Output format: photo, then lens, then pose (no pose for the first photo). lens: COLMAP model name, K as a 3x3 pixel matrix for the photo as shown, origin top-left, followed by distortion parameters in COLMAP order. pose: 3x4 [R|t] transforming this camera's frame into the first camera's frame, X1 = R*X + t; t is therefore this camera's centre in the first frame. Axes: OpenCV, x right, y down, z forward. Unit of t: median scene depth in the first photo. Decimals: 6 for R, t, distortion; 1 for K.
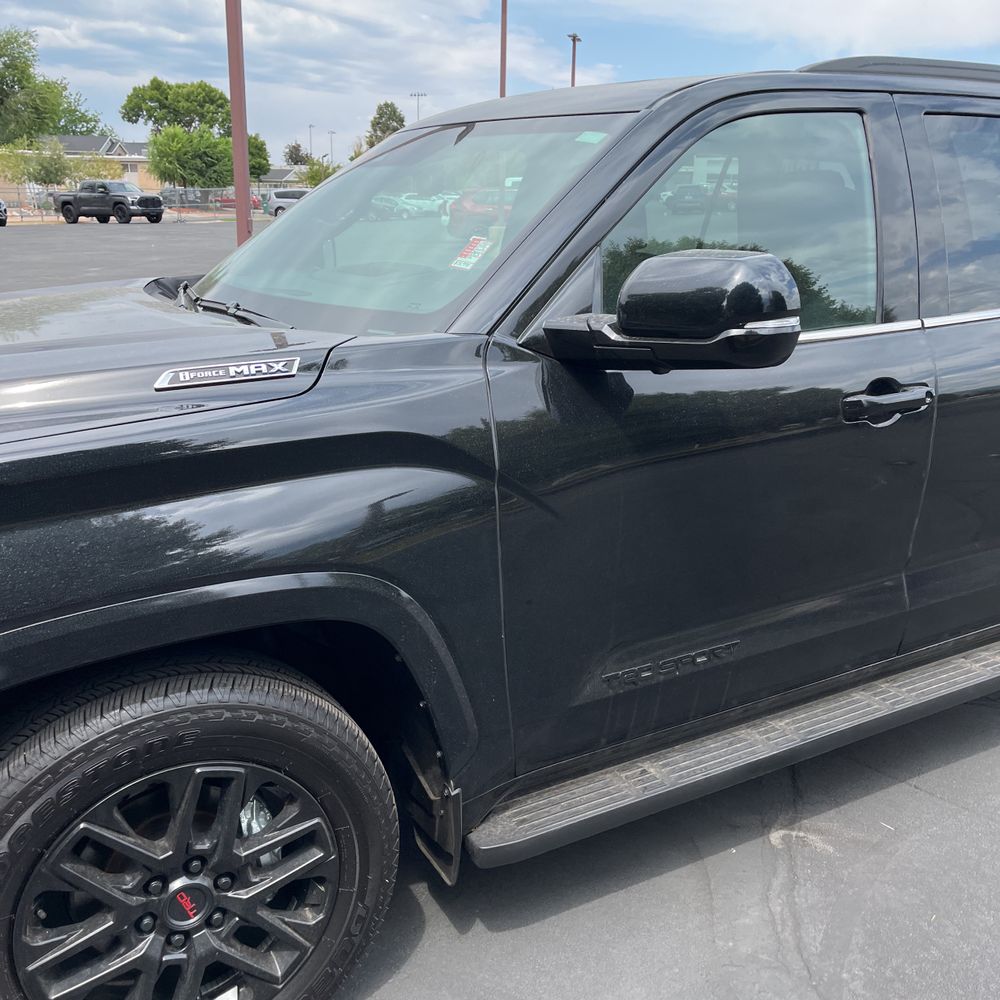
lens RADIAL K [[1021.0, 0, 499.6], [0, 1021.0, 500.4], [0, 0, 1]] dist [0.030279, 0.000000]
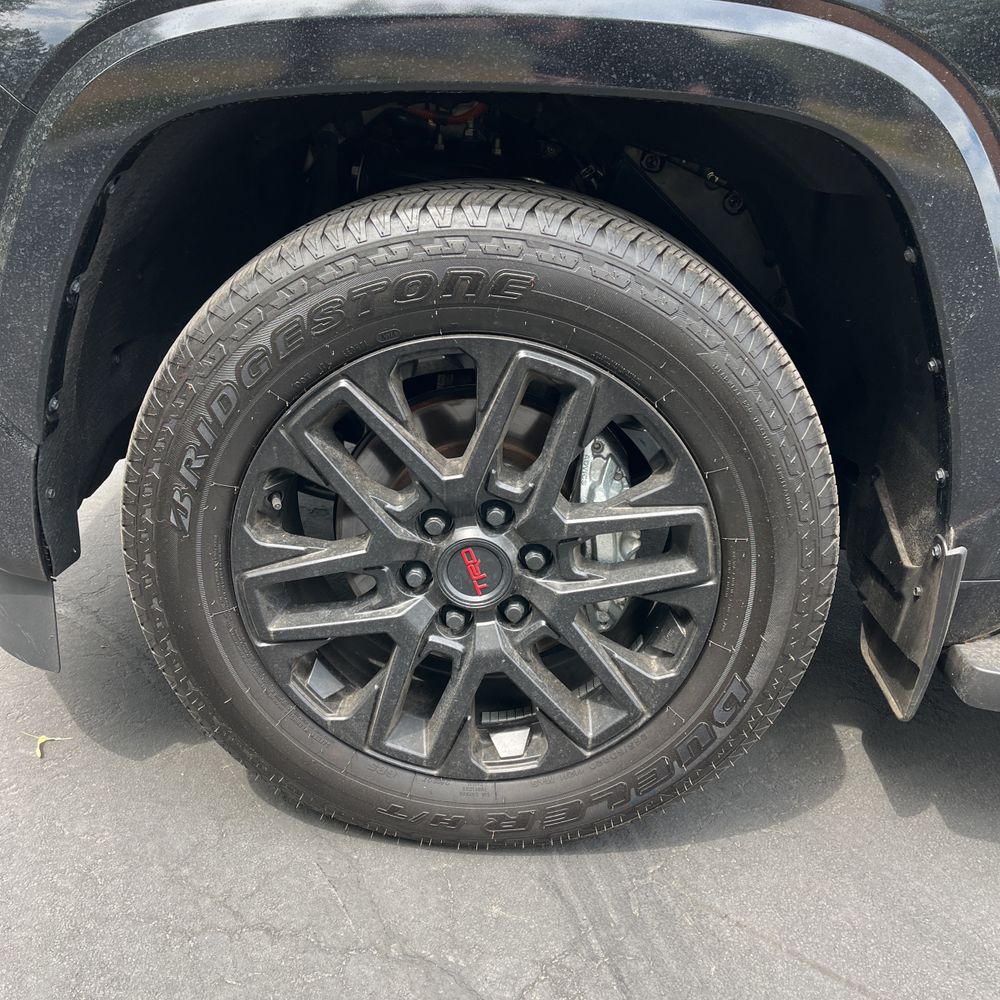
lens RADIAL K [[1021.0, 0, 497.4], [0, 1021.0, 500.2], [0, 0, 1]] dist [0.030279, 0.000000]
pose [[0.853591, 0.242093, -0.461273, -0.005288], [-0.201317, 0.969964, 0.136533, 0.252472], [0.480472, -0.023681, 0.876690, 0.432598]]
